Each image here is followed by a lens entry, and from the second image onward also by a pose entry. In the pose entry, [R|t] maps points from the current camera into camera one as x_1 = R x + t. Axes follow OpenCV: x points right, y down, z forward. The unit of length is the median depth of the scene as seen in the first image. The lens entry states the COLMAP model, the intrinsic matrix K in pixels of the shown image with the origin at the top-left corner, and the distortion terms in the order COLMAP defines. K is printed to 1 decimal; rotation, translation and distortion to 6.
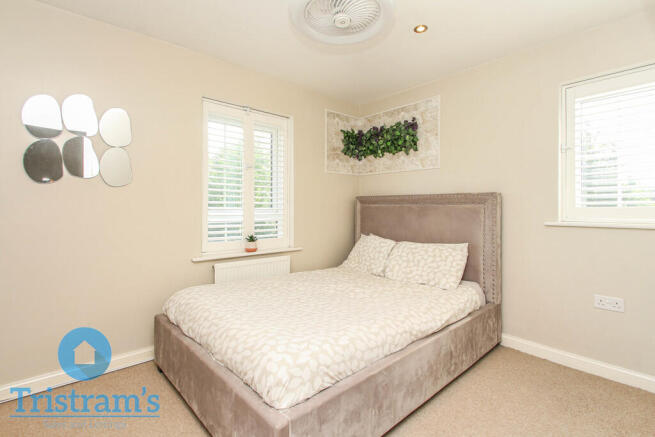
lens RADIAL K [[313.6, 0, 329.2], [0, 313.6, 208.0], [0, 0, 1]] dist [0.016168, -0.000199]
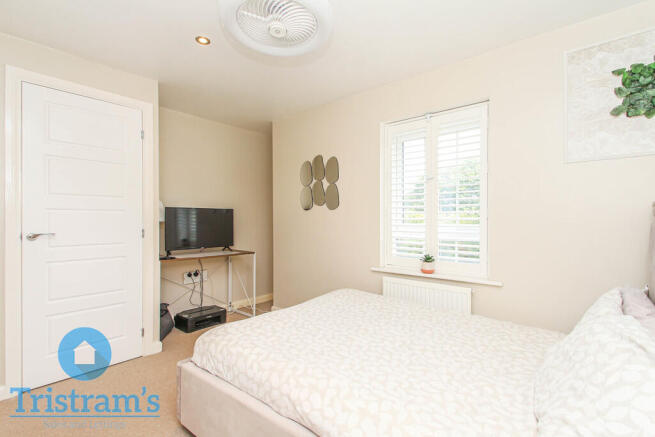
lens RADIAL K [[308.7, 0, 336.2], [0, 308.7, 220.5], [0, 0, 1]] dist [0.016839, -0.000272]
pose [[0.158035, -0.009838, -0.987385, 0.535928], [-0.006096, 0.999922, -0.010939, 0.000194], [0.987415, 0.007748, 0.157962, 0.555035]]
